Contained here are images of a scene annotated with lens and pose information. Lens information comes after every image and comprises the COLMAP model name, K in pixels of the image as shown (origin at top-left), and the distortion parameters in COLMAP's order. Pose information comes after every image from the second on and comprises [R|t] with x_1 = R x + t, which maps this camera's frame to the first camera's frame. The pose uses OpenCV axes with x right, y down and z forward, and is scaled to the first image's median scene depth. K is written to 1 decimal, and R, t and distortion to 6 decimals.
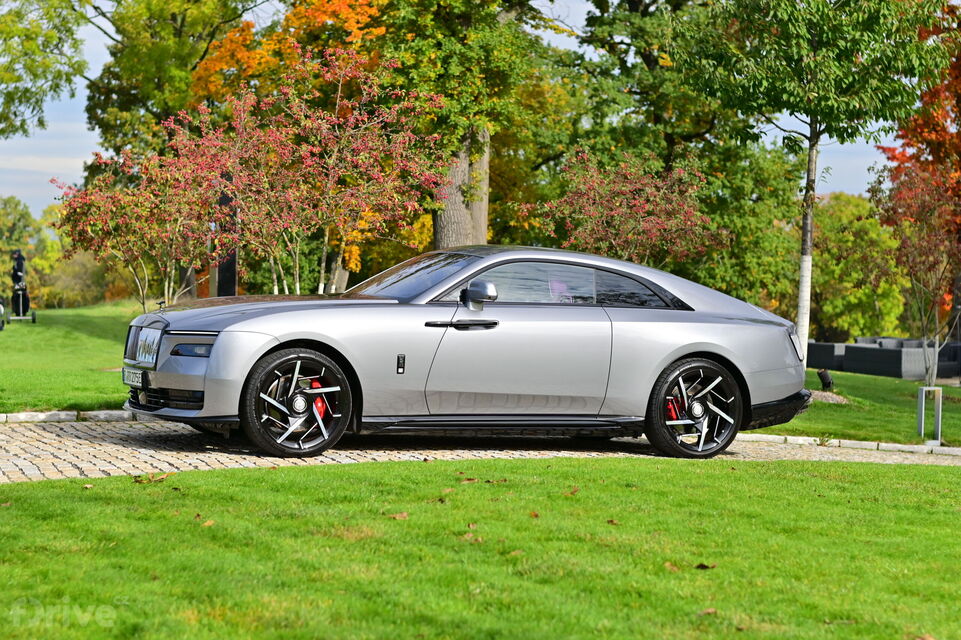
lens RADIAL K [[2148.7, 0, 475.5], [0, 2148.7, 319.7], [0, 0, 1]] dist [-0.008920, 0.000000]
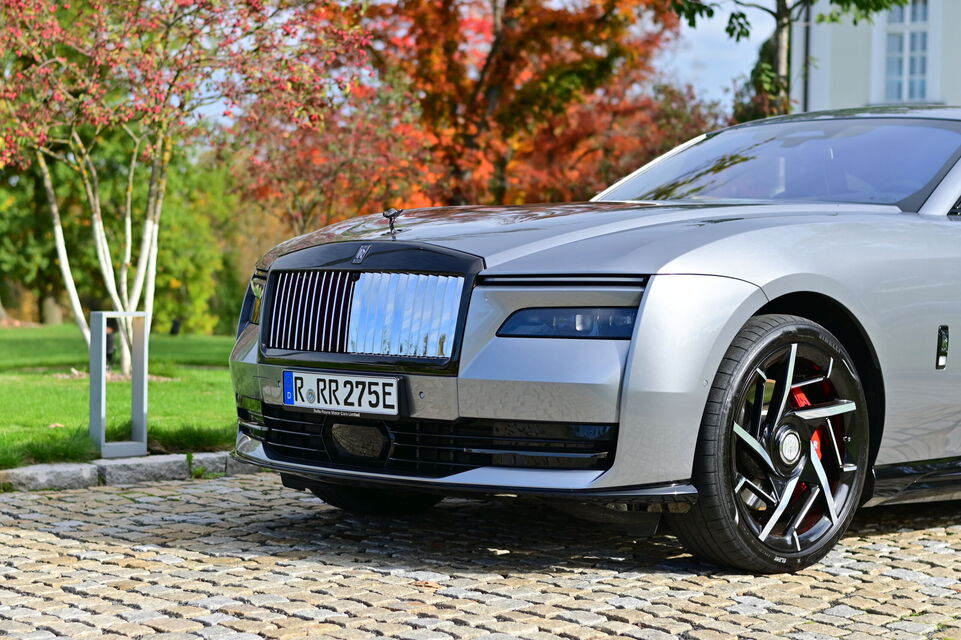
lens RADIAL K [[2148.7, 0, 477.9], [0, 2148.7, 318.8], [0, 0, 1]] dist [-0.008920, 0.000000]
pose [[0.935078, -0.017559, 0.354007, -0.288807], [0.015740, 0.999844, 0.008018, 0.009895], [-0.354093, -0.001925, 0.935208, 0.623098]]
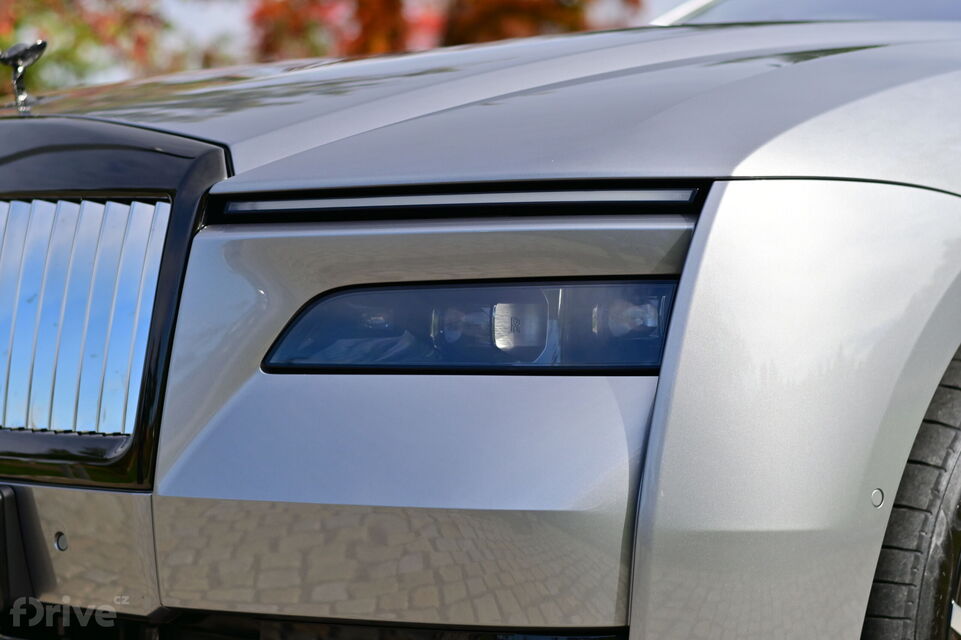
lens RADIAL K [[2148.7, 0, 479.7], [0, 2148.7, 320.1], [0, 0, 1]] dist [-0.008920, 0.000000]
pose [[0.924887, -0.031655, 0.378922, -0.181951], [0.034467, 0.999406, -0.000638, 0.013759], [-0.378676, 0.013650, 0.925428, 0.866524]]
